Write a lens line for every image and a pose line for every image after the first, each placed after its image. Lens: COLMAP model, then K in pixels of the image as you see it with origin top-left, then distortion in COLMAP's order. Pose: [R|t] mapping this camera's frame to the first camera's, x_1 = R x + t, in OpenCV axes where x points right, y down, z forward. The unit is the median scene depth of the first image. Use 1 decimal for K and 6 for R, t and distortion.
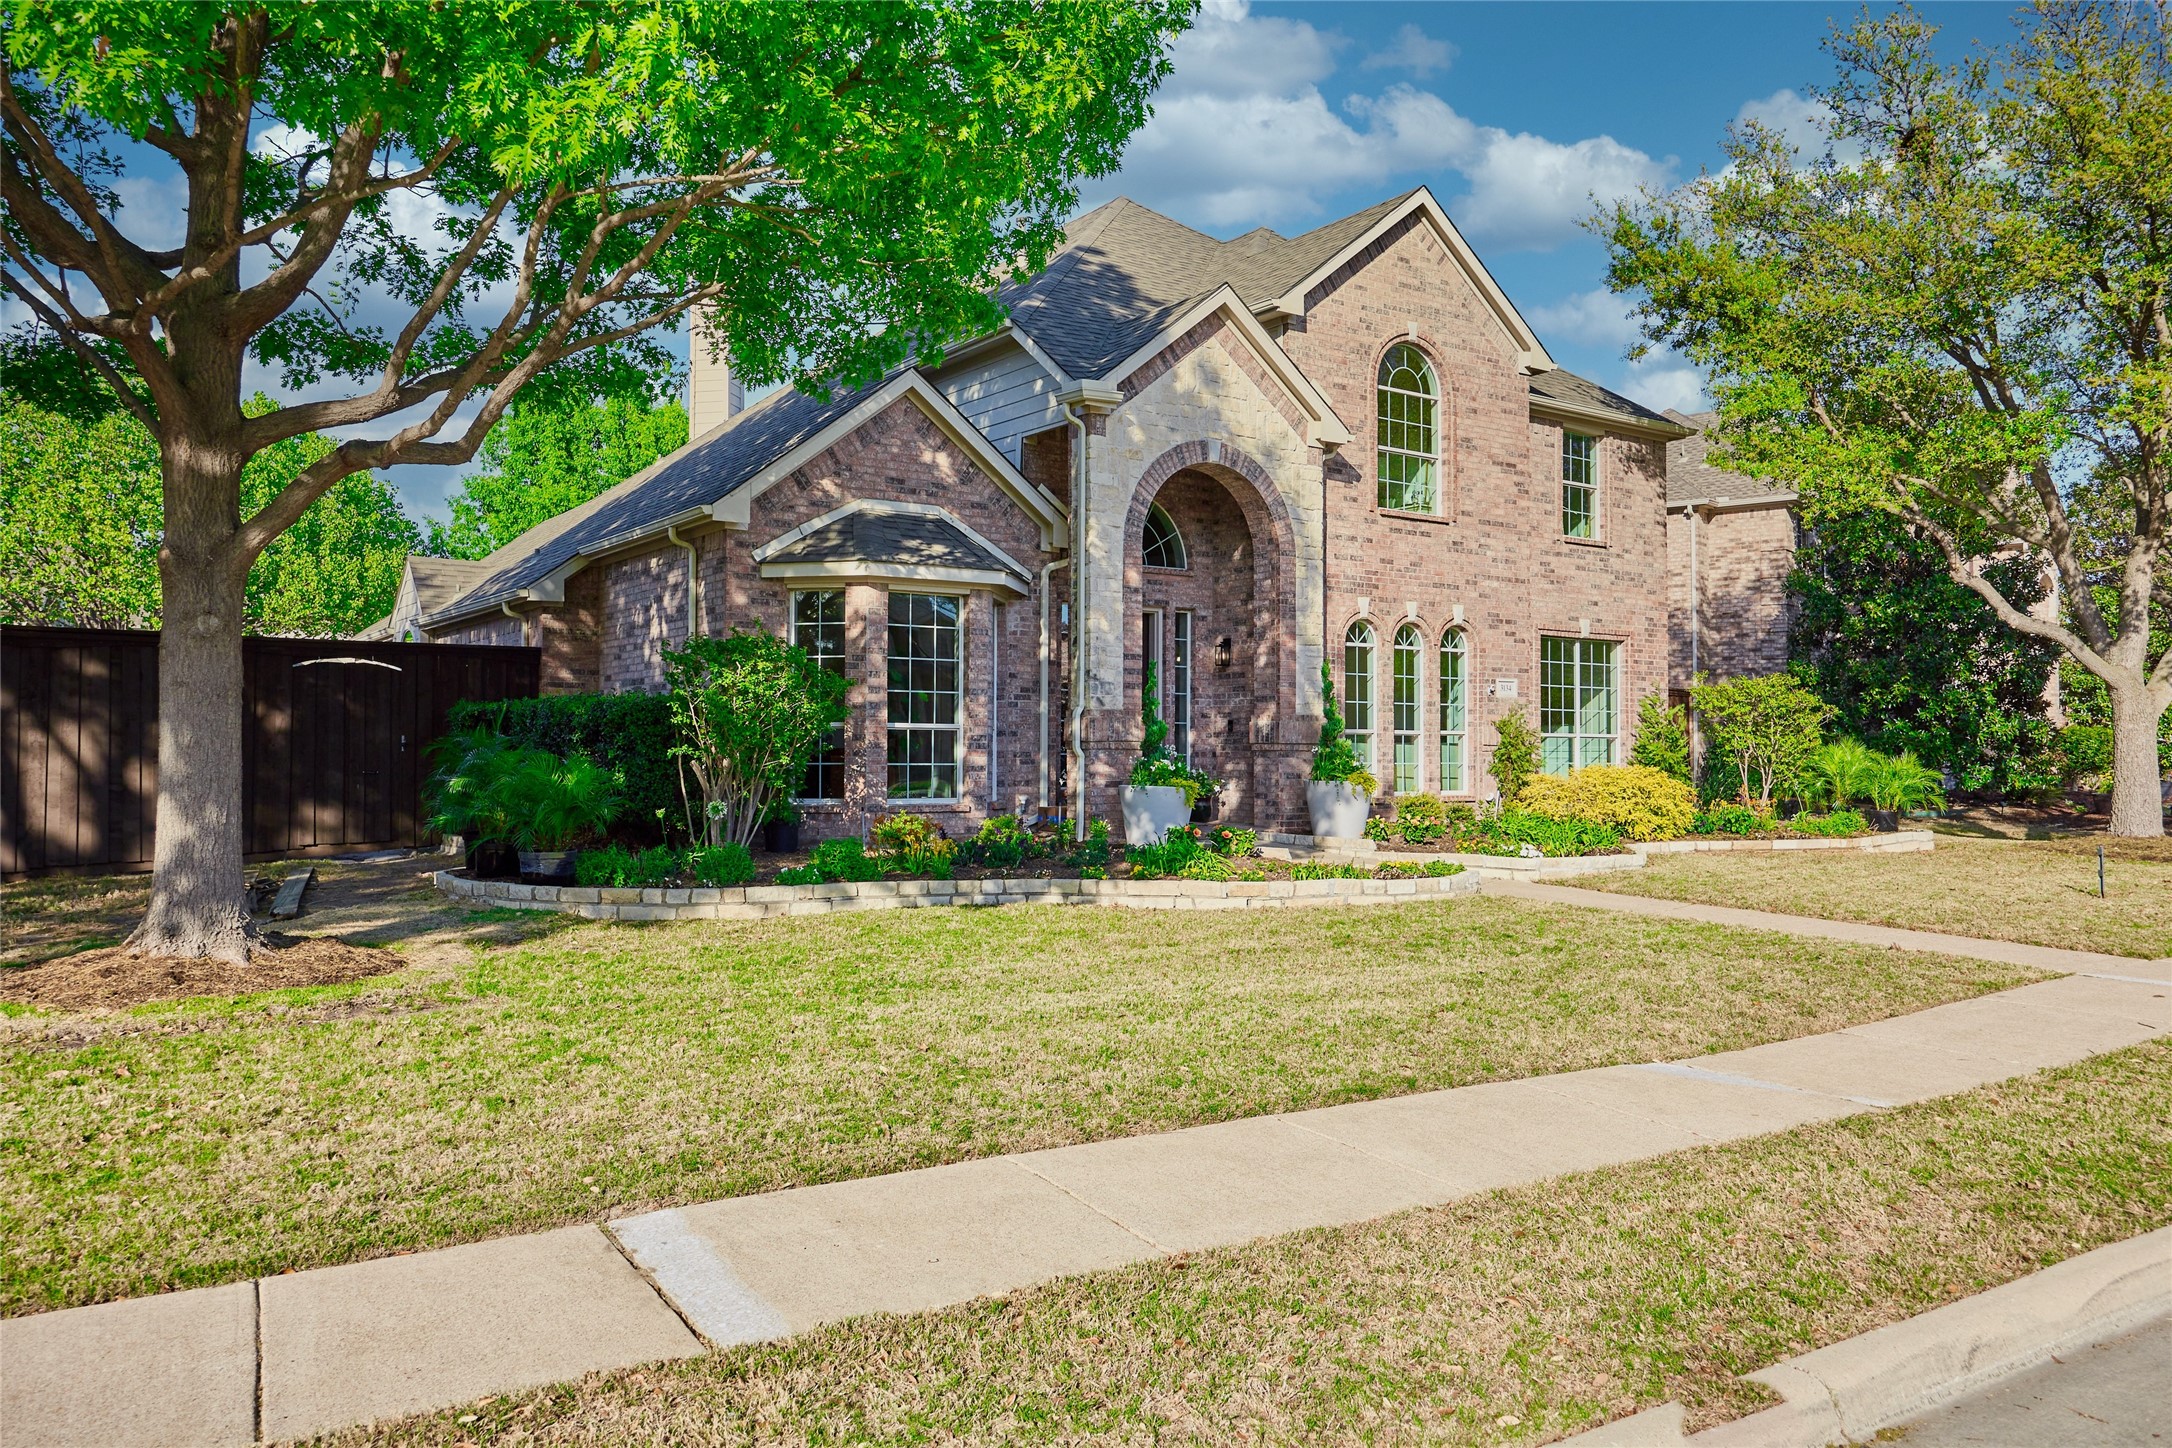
lens RADIAL K [[1628.8, 0, 1086.8], [0, 1628.8, 729.2], [0, 0, 1]] dist [0.001462, -0.000008]
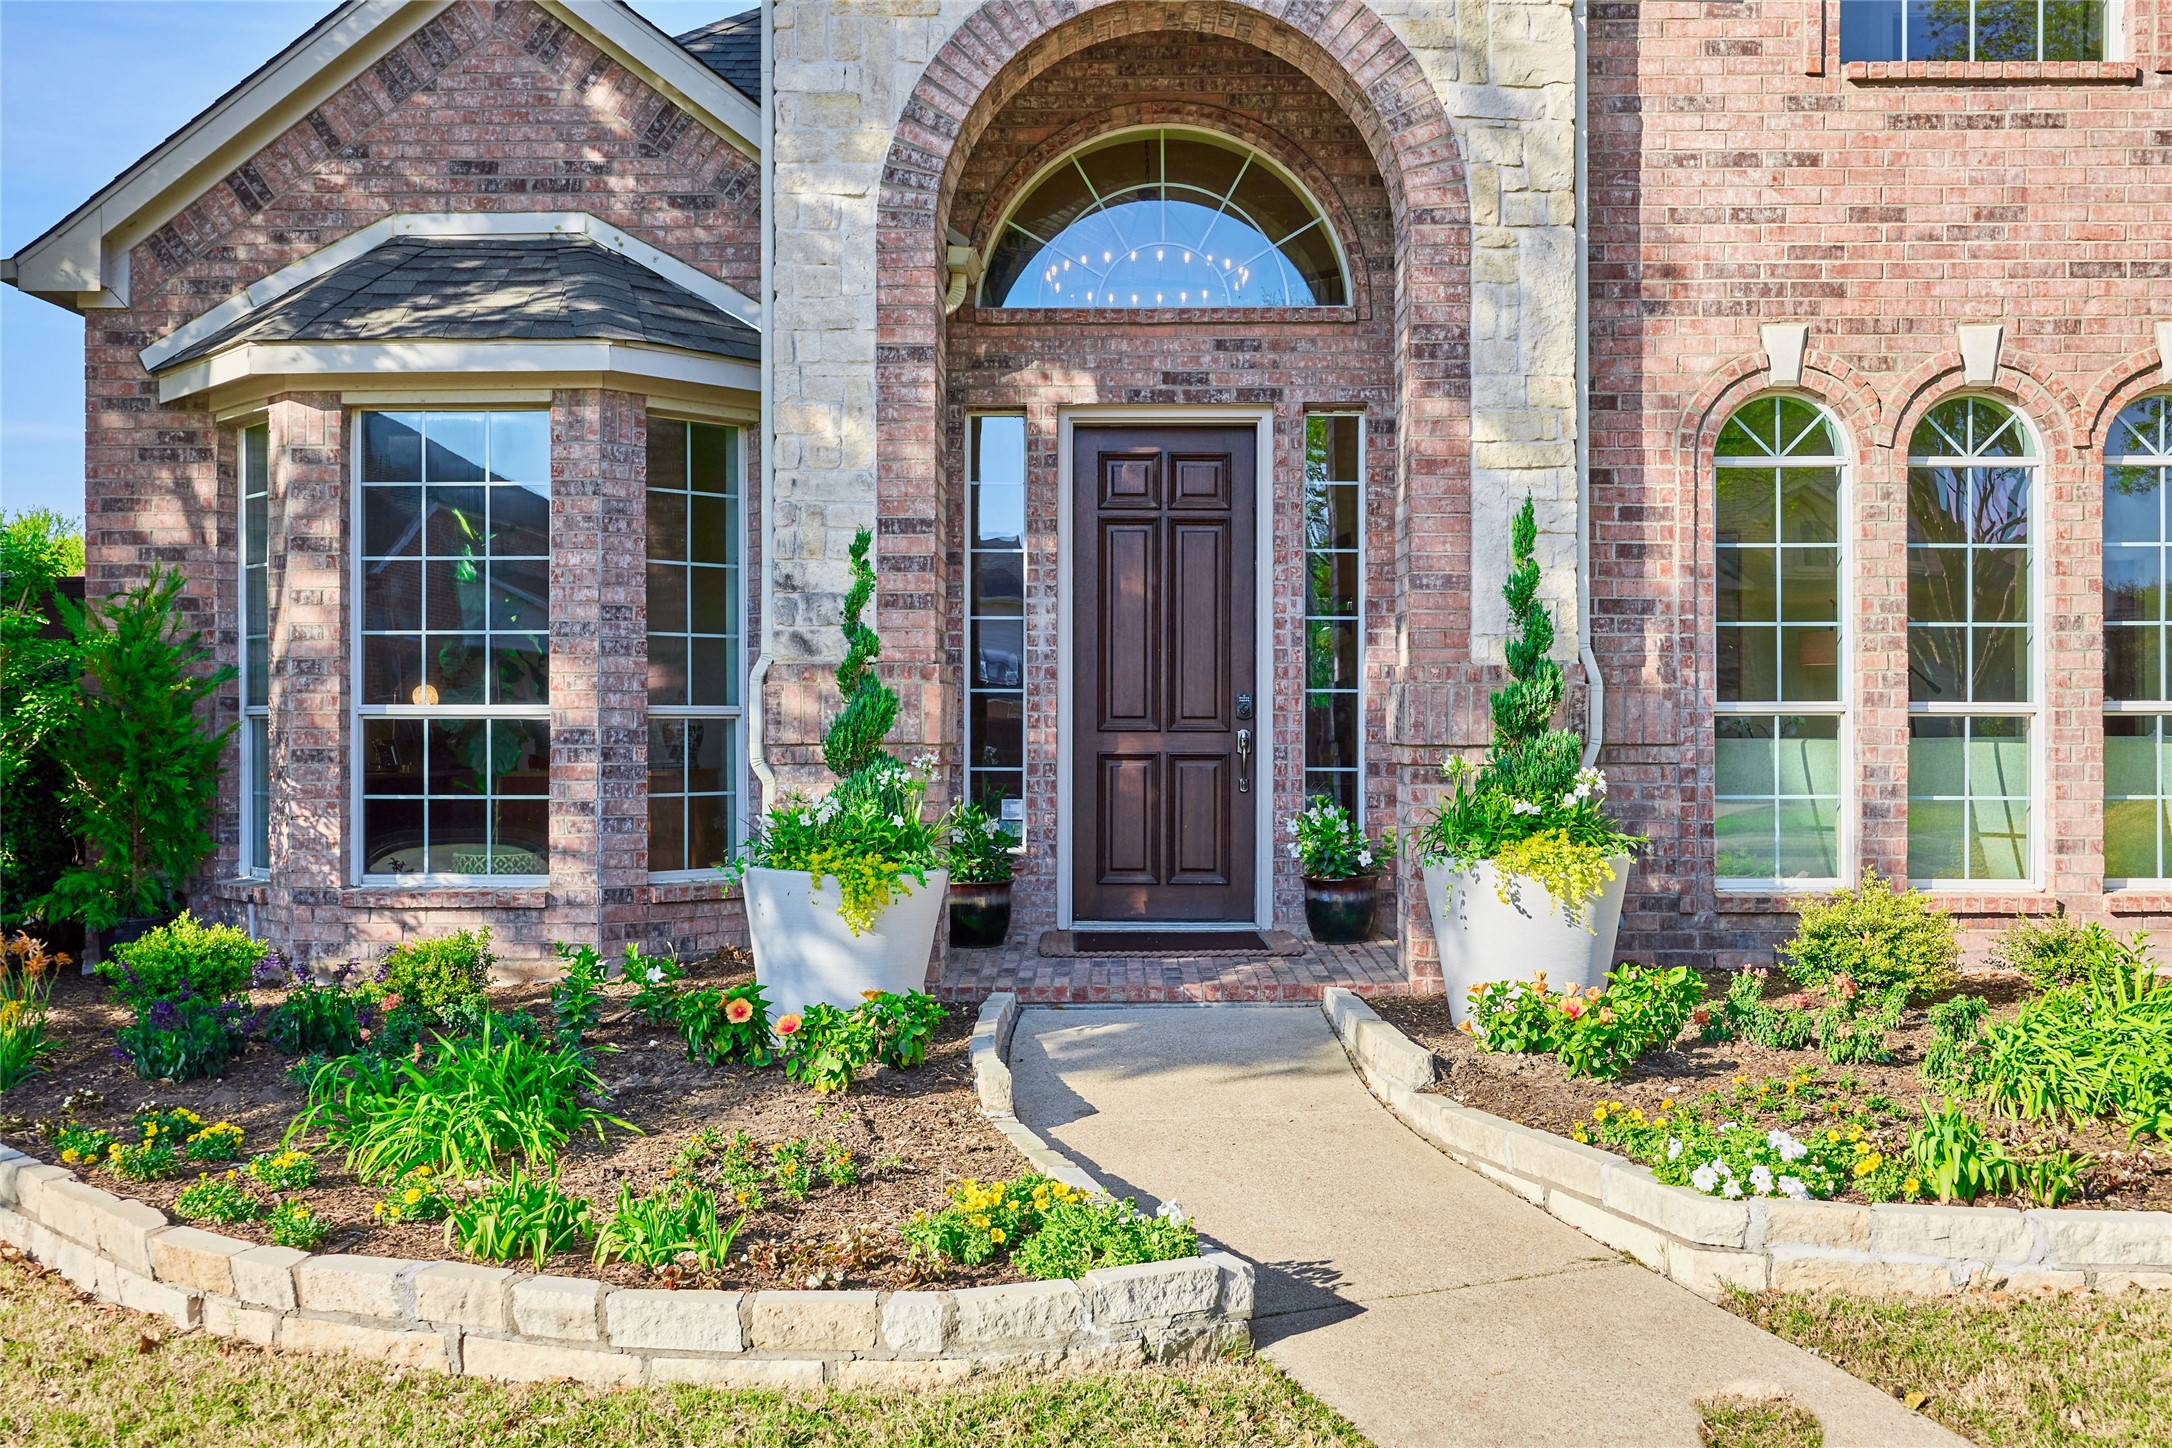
lens RADIAL K [[2150.0, 0, 1085.5], [0, 2150.0, 724.5], [0, 0, 1]] dist [-0.007320, 0.000000]
pose [[0.806653, -0.007021, -0.590984, 0.364520], [0.012573, 0.999907, 0.005282, 0.000670], [0.590892, -0.011691, 0.806666, 0.612484]]
